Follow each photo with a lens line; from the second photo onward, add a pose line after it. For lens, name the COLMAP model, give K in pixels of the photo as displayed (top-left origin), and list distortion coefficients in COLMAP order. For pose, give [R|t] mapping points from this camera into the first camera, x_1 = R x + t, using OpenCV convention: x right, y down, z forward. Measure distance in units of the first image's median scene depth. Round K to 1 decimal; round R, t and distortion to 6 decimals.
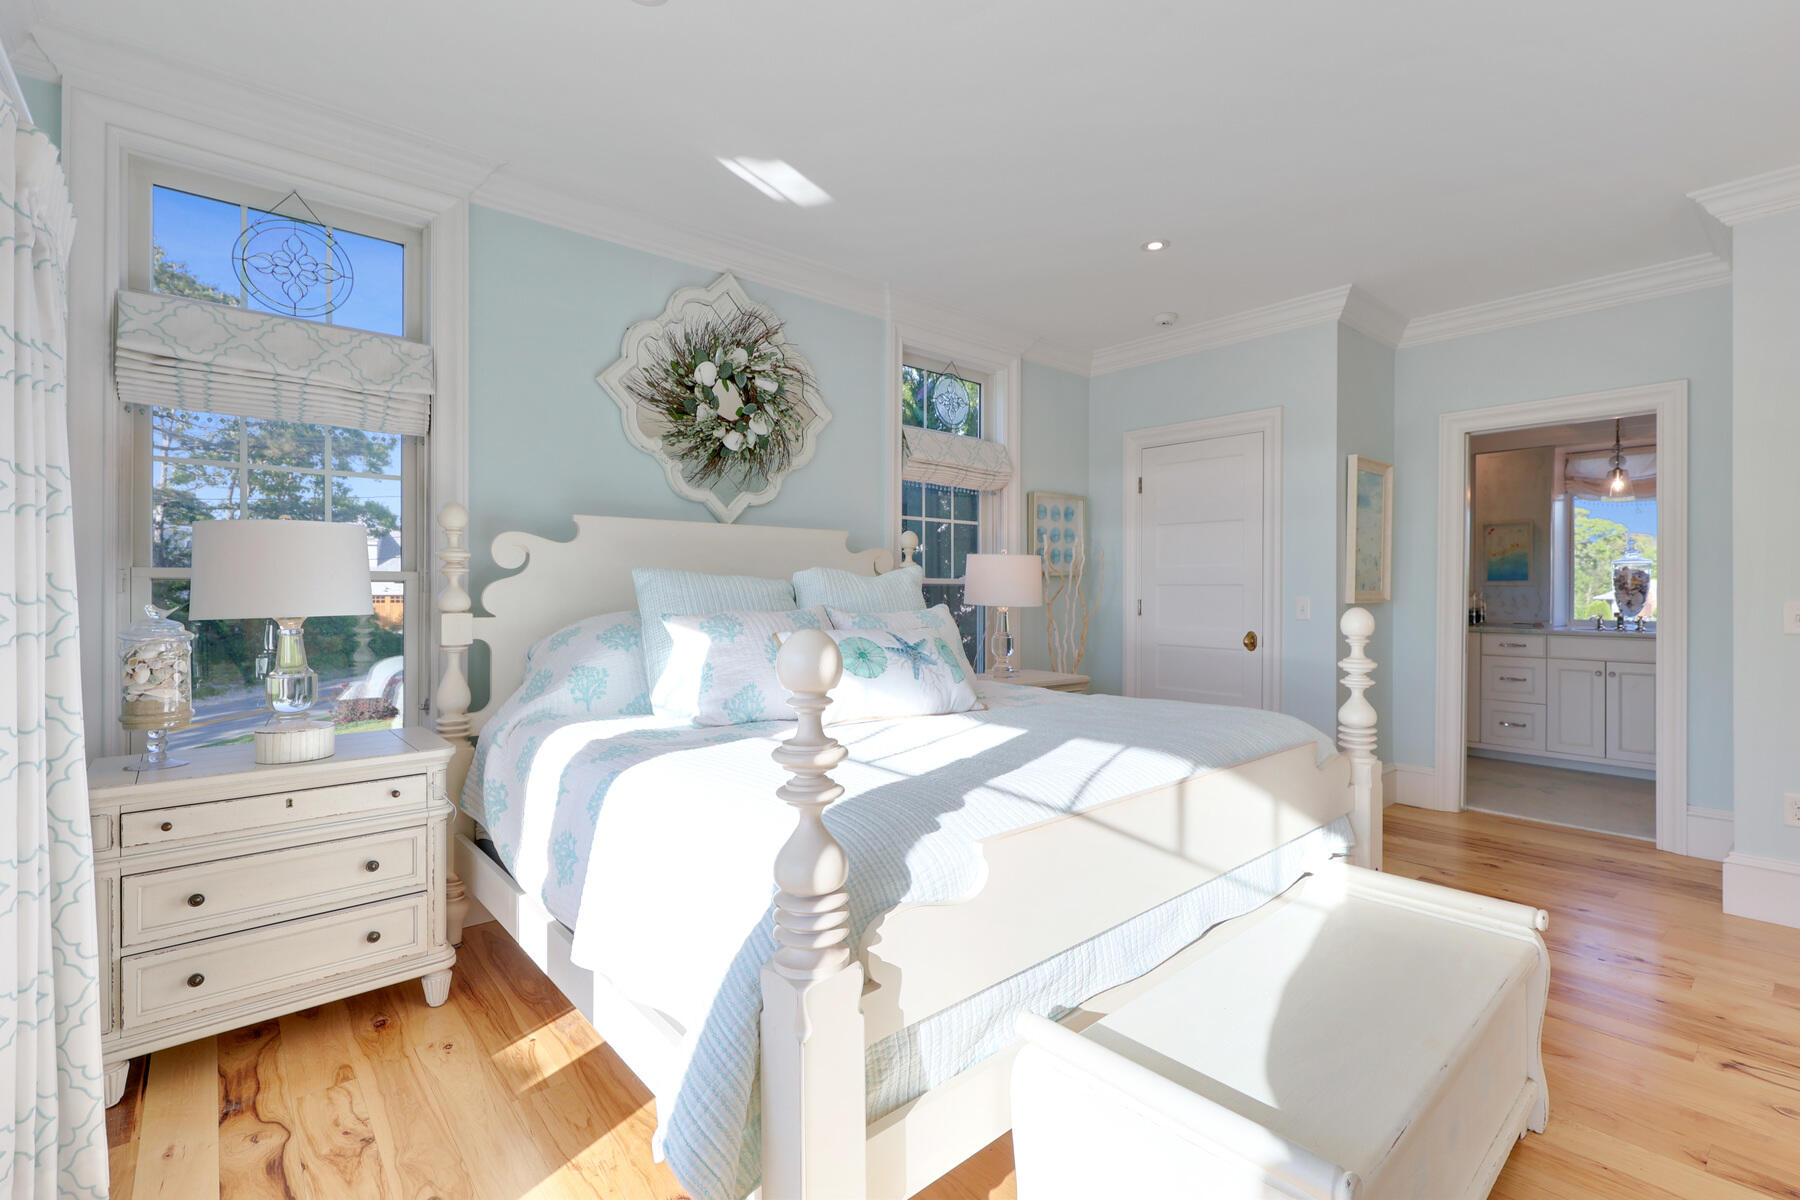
lens RADIAL K [[810.9, 0, 918.2], [0, 810.9, 589.7], [0, 0, 1]] dist [-0.000082, -0.000484]
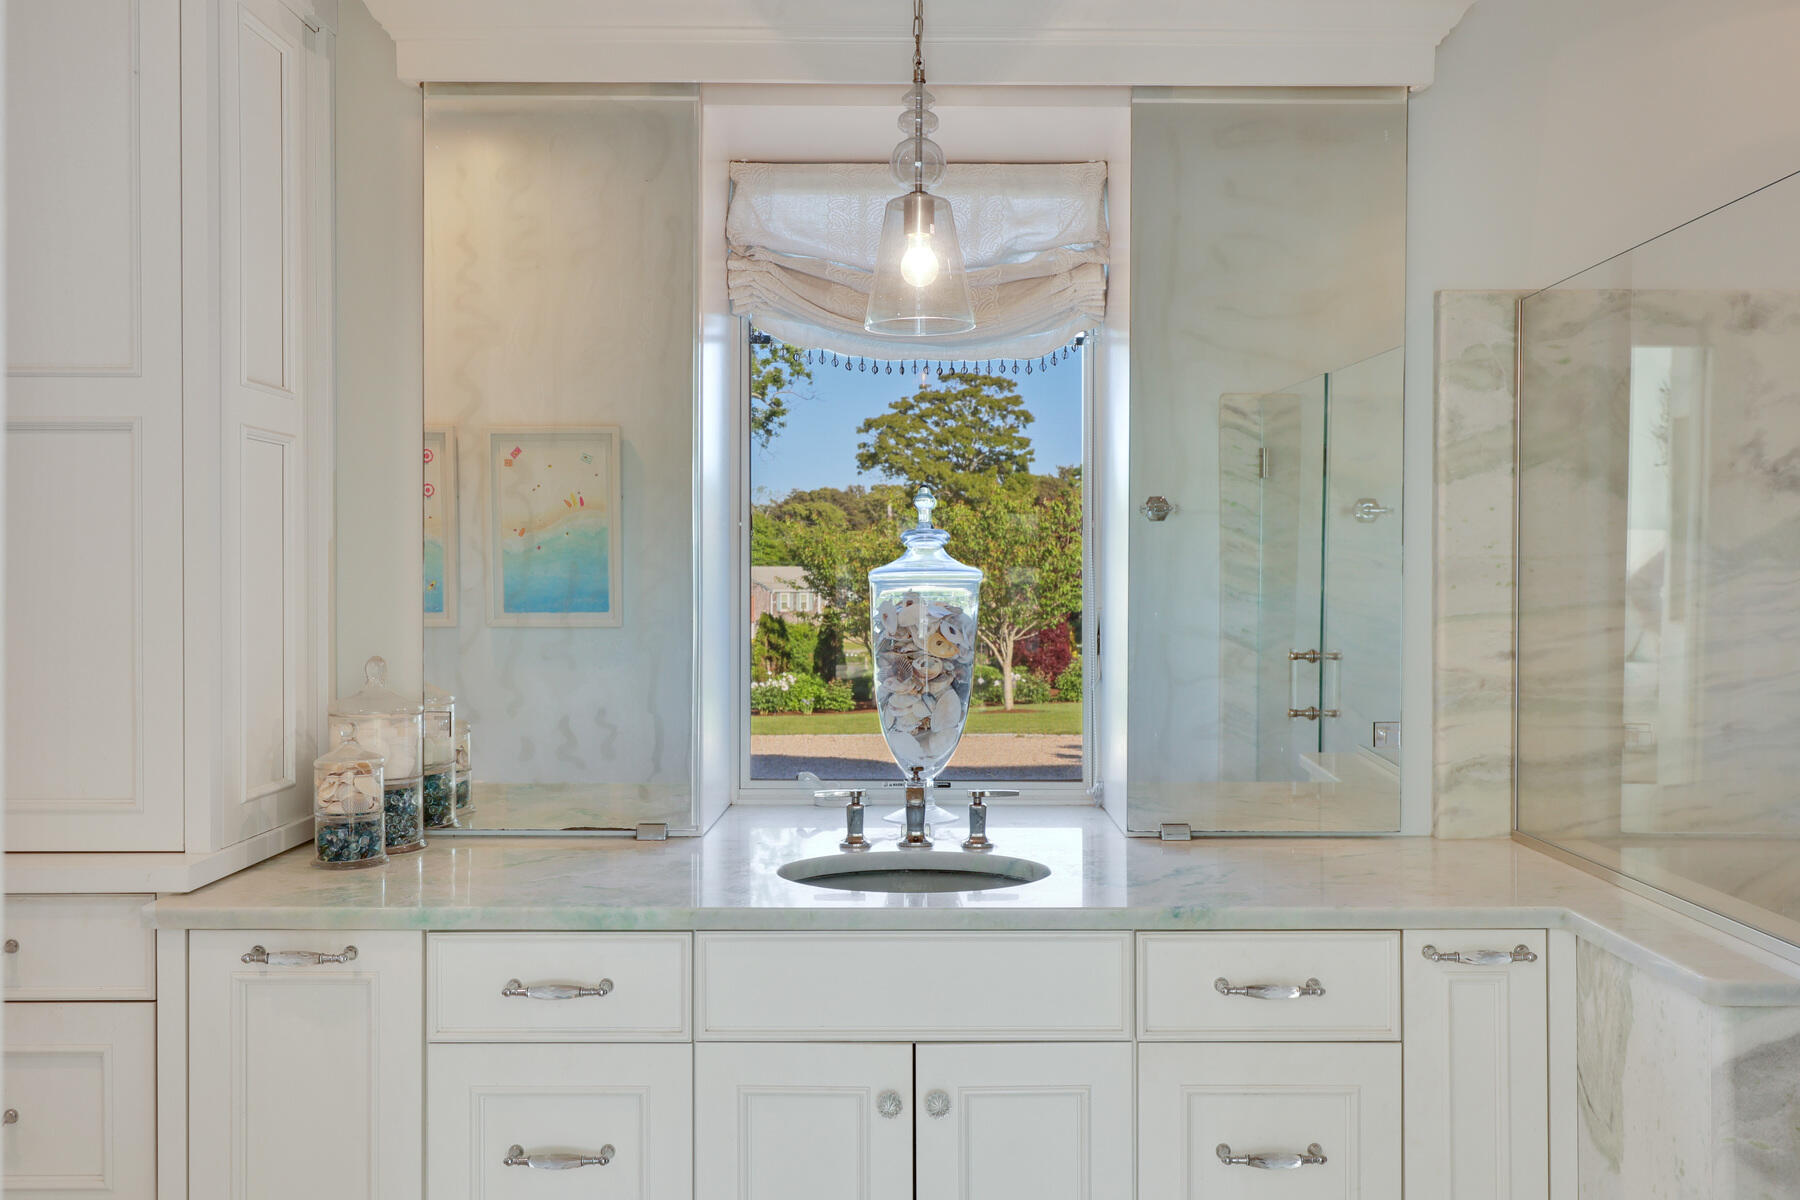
lens RADIAL K [[1538.1, 0, 904.6], [0, 1538.1, 597.1], [0, 0, 1]] dist [0.007891, 0.001146]
pose [[0.668693, -0.001896, 0.743536, 0.479953], [0.000248, 0.999997, 0.002326, -0.026929], [-0.743539, -0.001371, 0.668692, 0.643612]]
